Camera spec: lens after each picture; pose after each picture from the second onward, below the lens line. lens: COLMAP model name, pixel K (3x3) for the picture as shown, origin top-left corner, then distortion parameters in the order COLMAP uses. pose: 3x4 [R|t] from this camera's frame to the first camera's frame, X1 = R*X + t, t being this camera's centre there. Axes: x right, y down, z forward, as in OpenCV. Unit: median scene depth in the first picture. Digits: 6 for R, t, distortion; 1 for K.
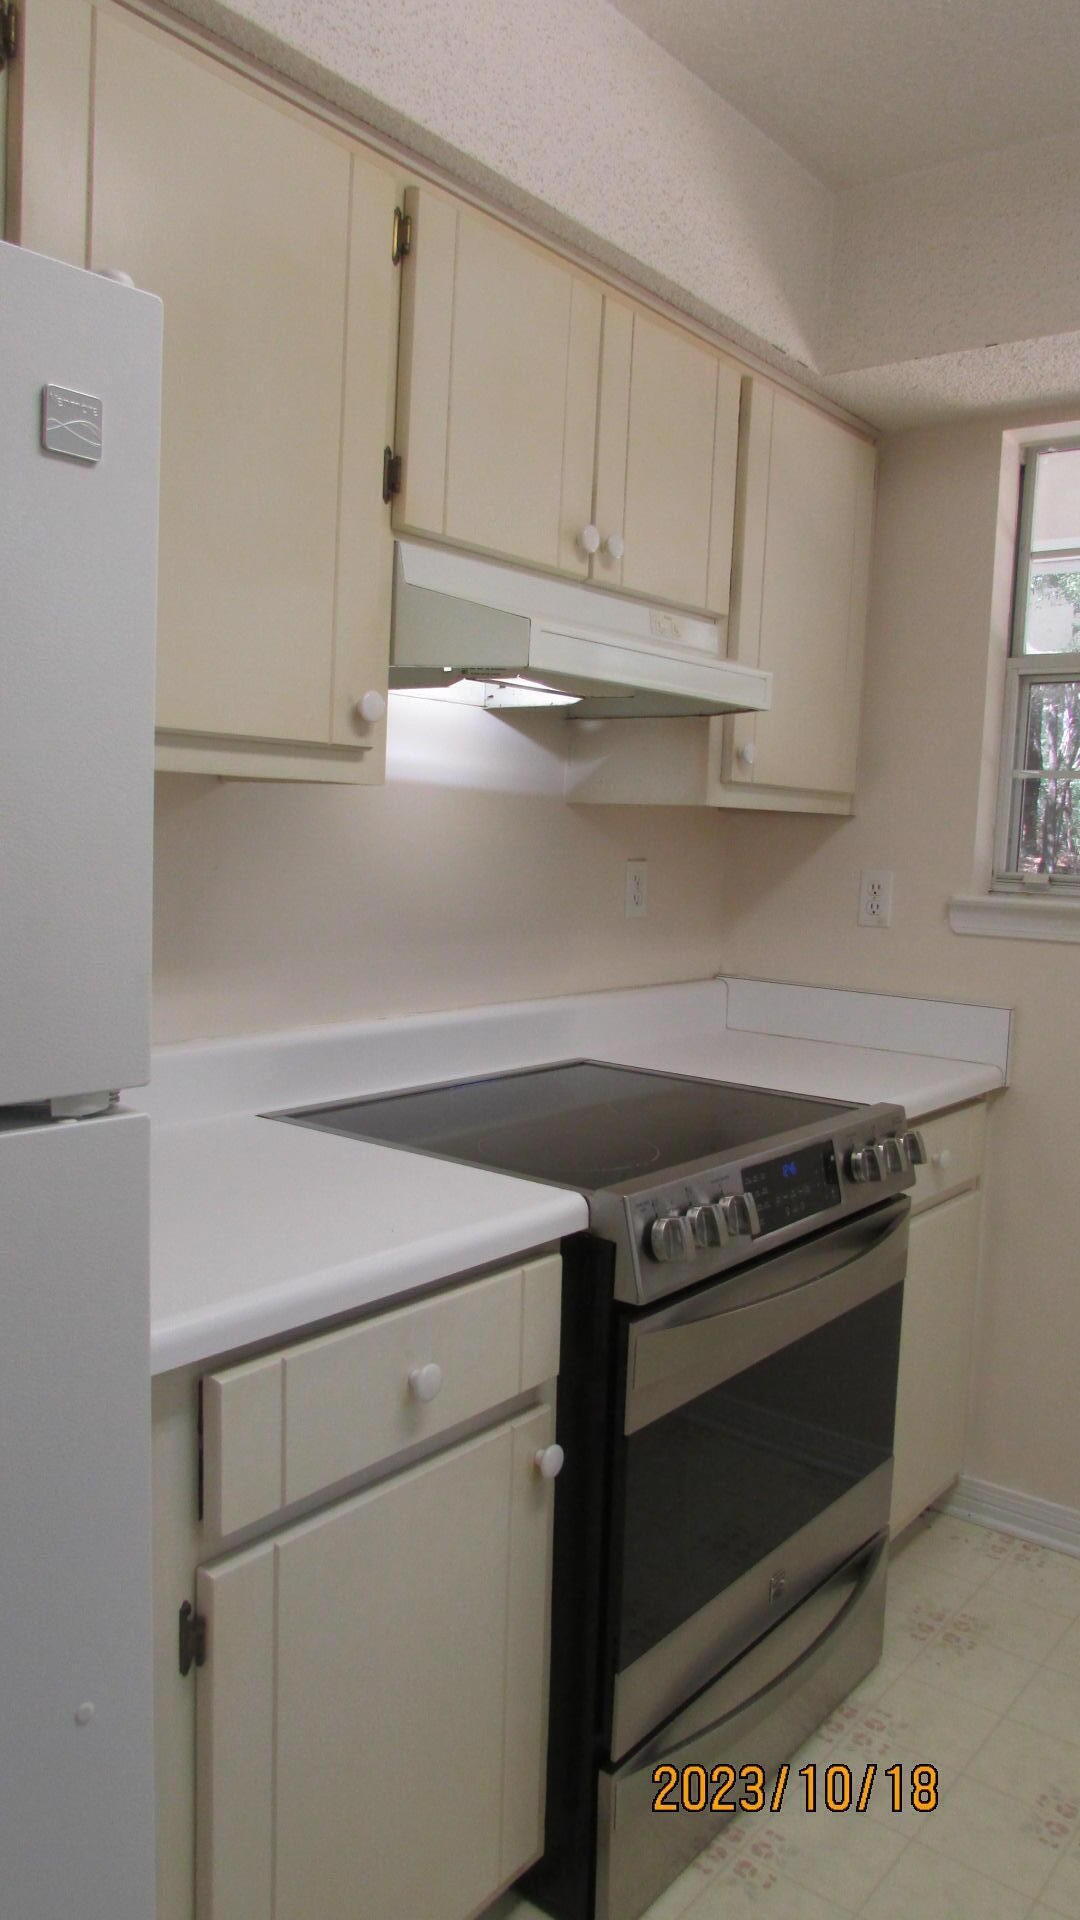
lens RADIAL K [[1374.0, 0, 557.1], [0, 1374.0, 959.8], [0, 0, 1]] dist [-0.006786, -0.002090]
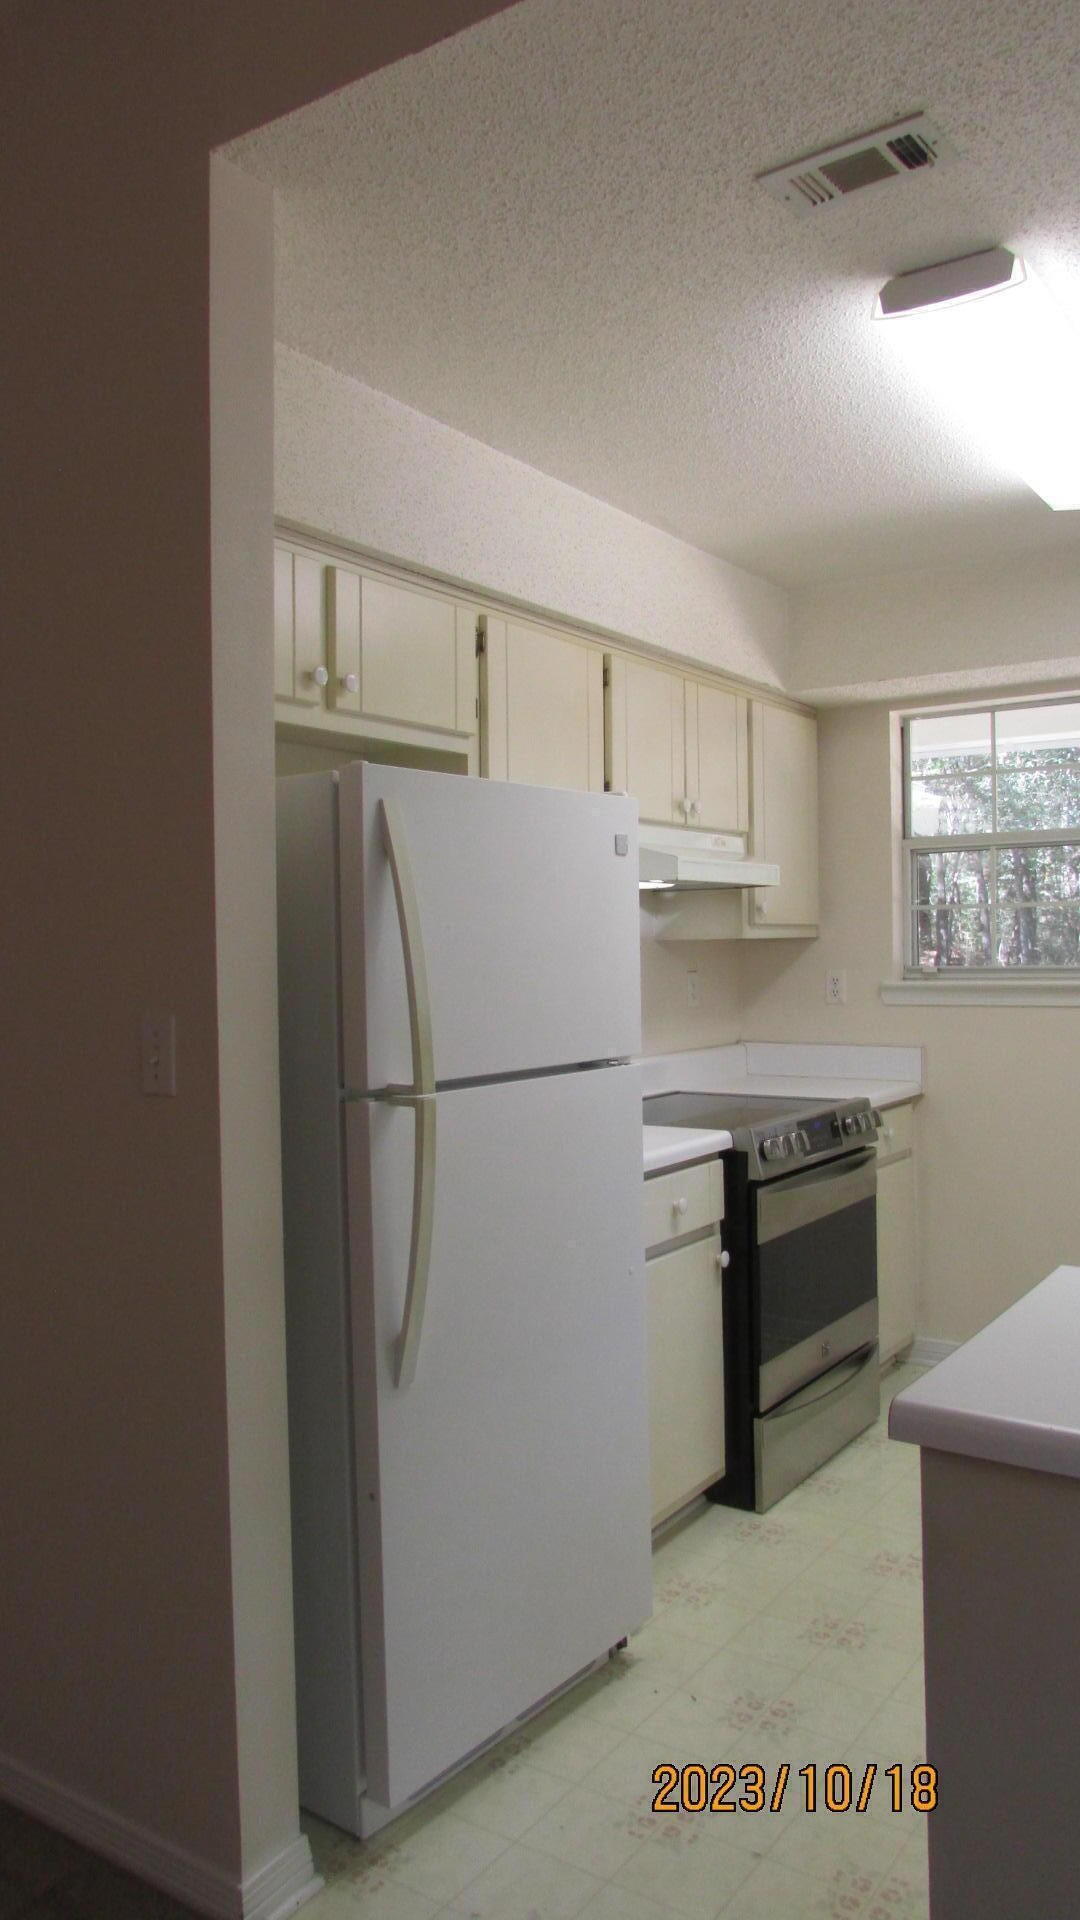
lens RADIAL K [[1374.0, 0, 542.9], [0, 1374.0, 952.3], [0, 0, 1]] dist [-0.006786, -0.002090]
pose [[0.996878, -0.053040, 0.058495, -0.256408], [0.058060, 0.994448, -0.087760, 0.046451], [-0.053516, 0.090883, 0.994423, -0.752704]]
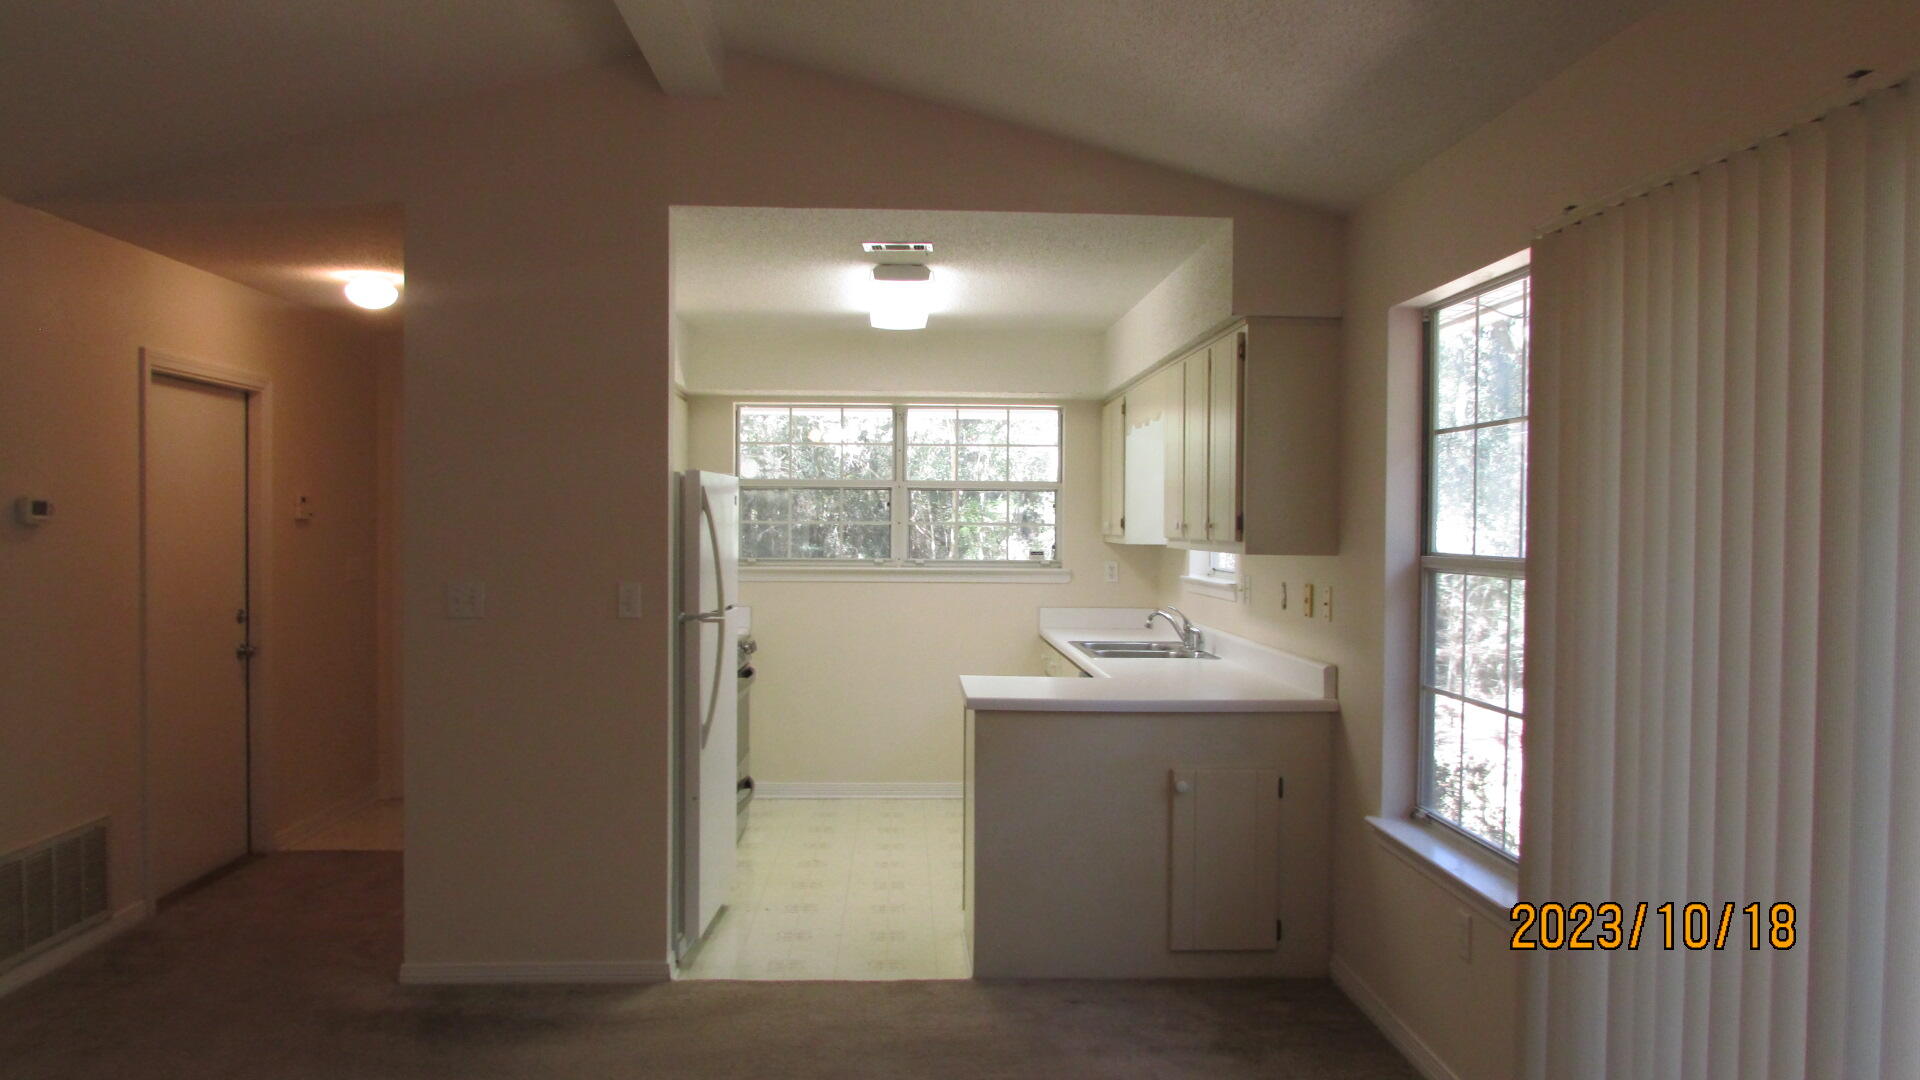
lens RADIAL K [[1374.0, 0, 945.6], [0, 1374.0, 541.5], [0, 0, 1]] dist [-0.006786, -0.002090]
pose [[0.767624, -0.042822, 0.639468, -1.318763], [0.086180, 0.995600, -0.036781, 0.047882], [-0.635079, 0.083344, 0.767938, -1.621374]]
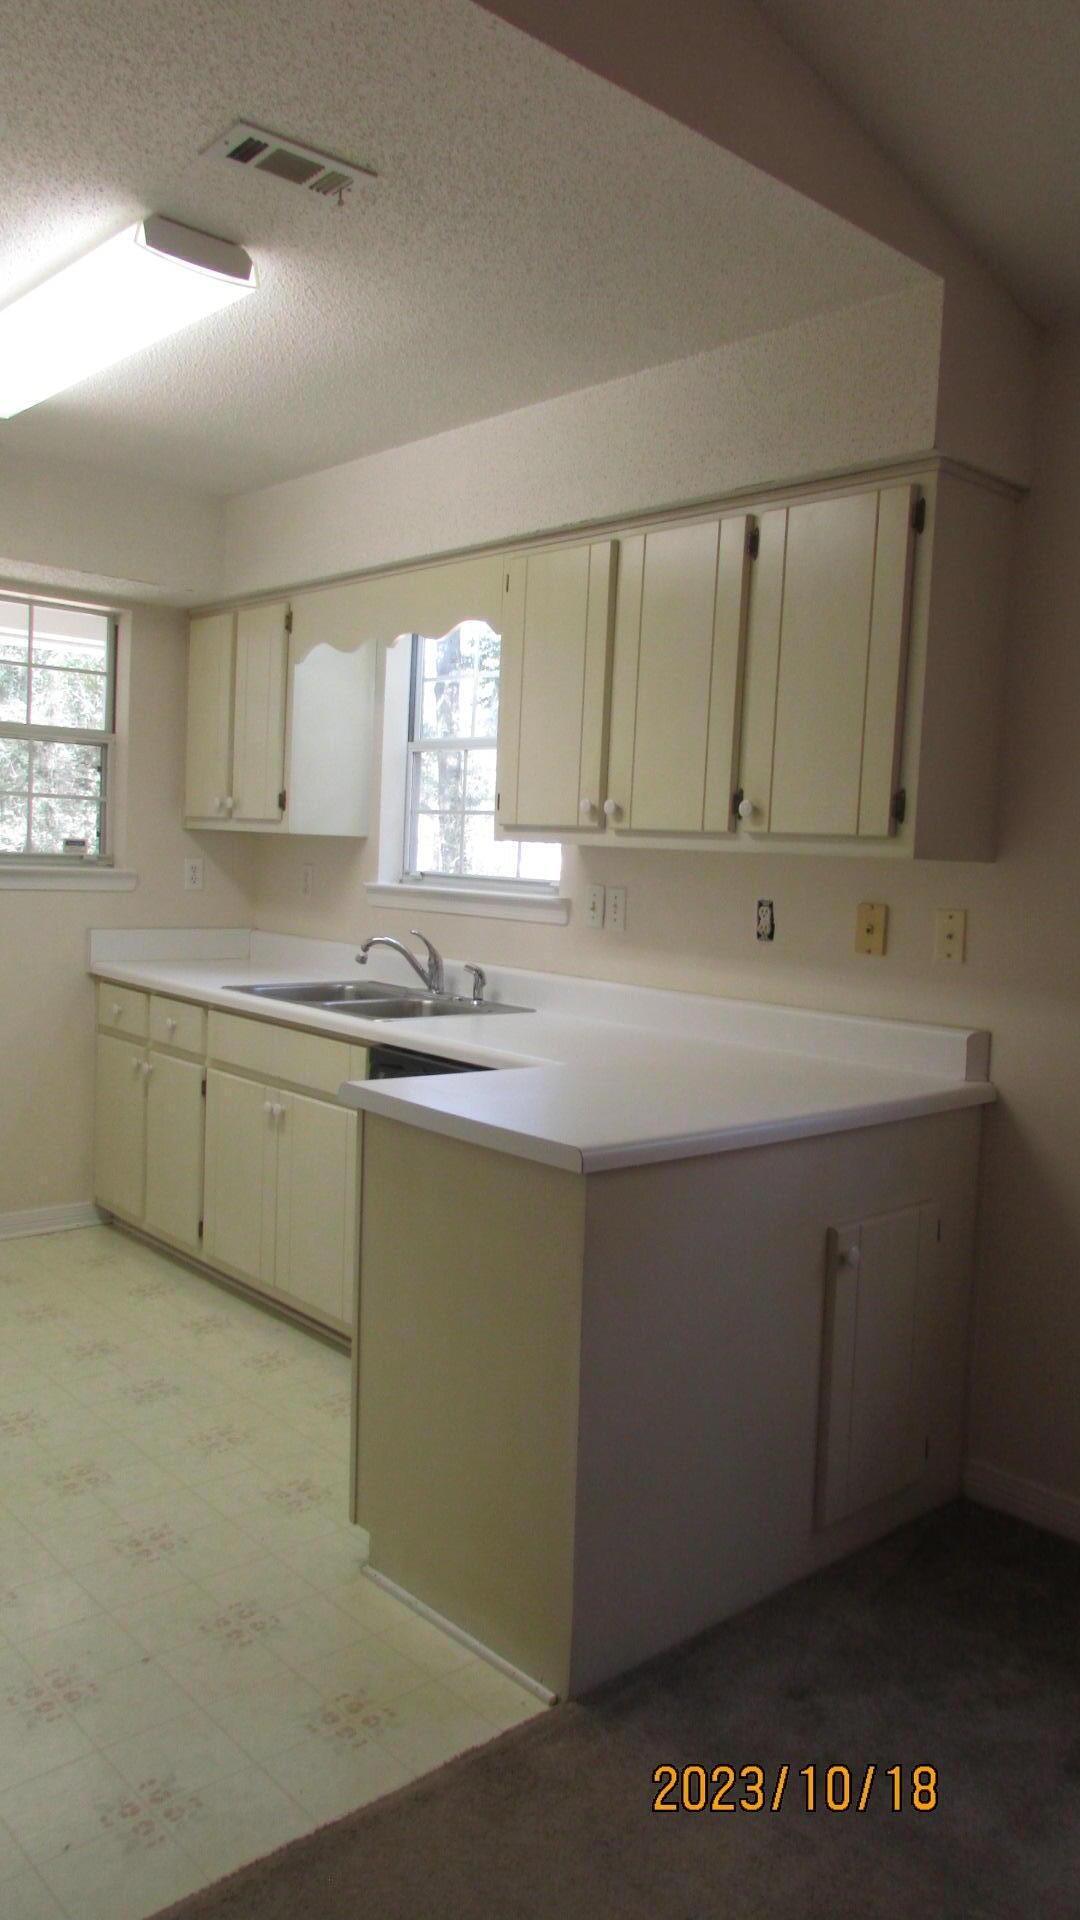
lens RADIAL K [[1374.0, 0, 548.8], [0, 1374.0, 950.7], [0, 0, 1]] dist [-0.006786, -0.002090]
pose [[0.172468, -0.105569, 0.979342, -0.970704], [0.058949, 0.993564, 0.096721, -0.022443], [-0.983250, 0.041050, 0.177581, -0.302165]]
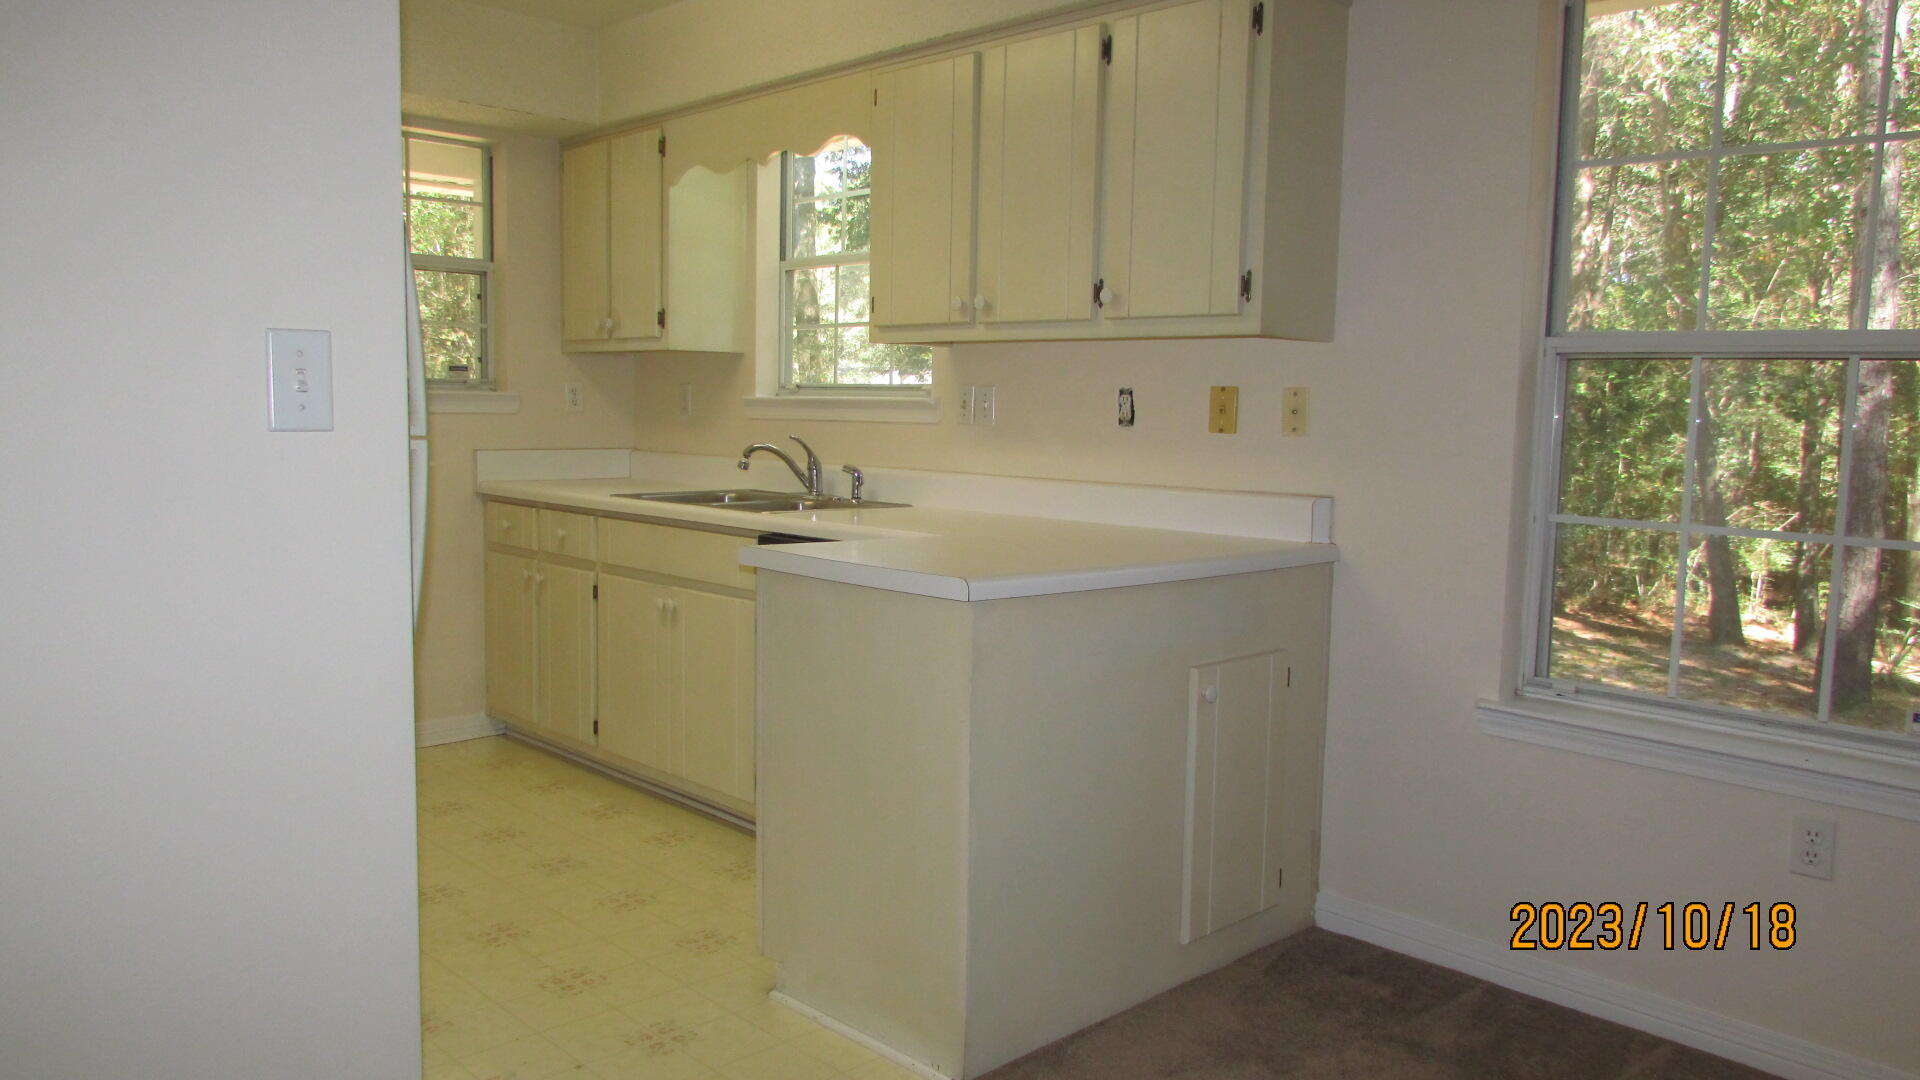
lens RADIAL K [[1374.0, 0, 957.3], [0, 1374.0, 546.8], [0, 0, 1]] dist [-0.006786, -0.002090]
pose [[0.136098, -0.133541, 0.981654, -1.078826], [0.078447, 0.989215, 0.123694, 0.047208], [-0.987585, 0.060174, 0.145106, -0.298557]]
